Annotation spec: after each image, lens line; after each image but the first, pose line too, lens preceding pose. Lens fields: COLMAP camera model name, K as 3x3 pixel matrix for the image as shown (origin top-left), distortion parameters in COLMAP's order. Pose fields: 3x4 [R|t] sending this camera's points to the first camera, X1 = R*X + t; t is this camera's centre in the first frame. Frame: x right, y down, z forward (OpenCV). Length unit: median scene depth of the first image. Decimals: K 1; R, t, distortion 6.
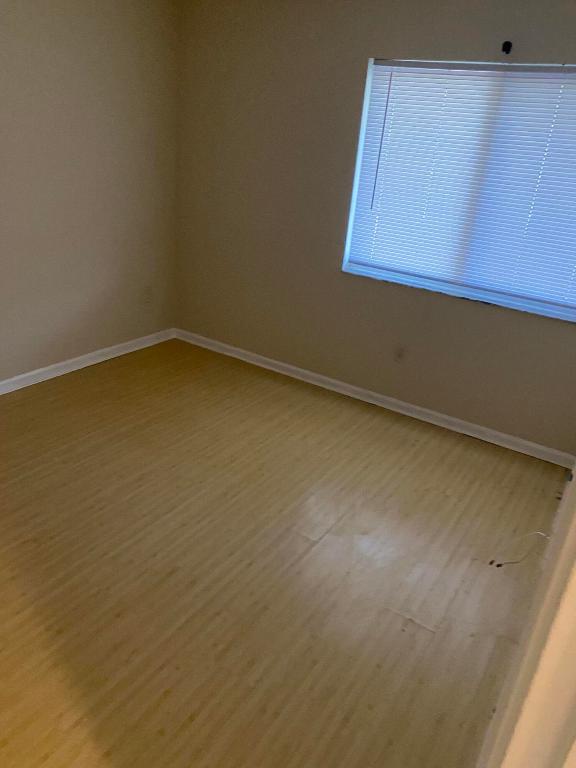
lens RADIAL K [[593.2, 0, 286.5], [0, 593.2, 386.5], [0, 0, 1]] dist [0.058854, -0.046491]
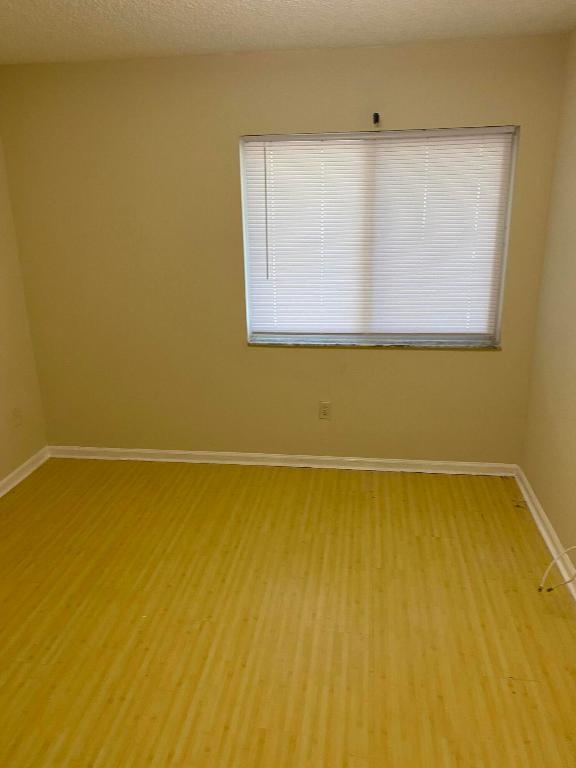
lens RADIAL K [[593.2, 0, 289.6], [0, 593.2, 381.5], [0, 0, 1]] dist [0.058854, -0.046491]
pose [[0.897292, -0.225967, 0.379217, -0.249787], [0.260219, 0.964683, -0.040890, -0.085813], [-0.356584, 0.135370, 0.924404, 0.101326]]
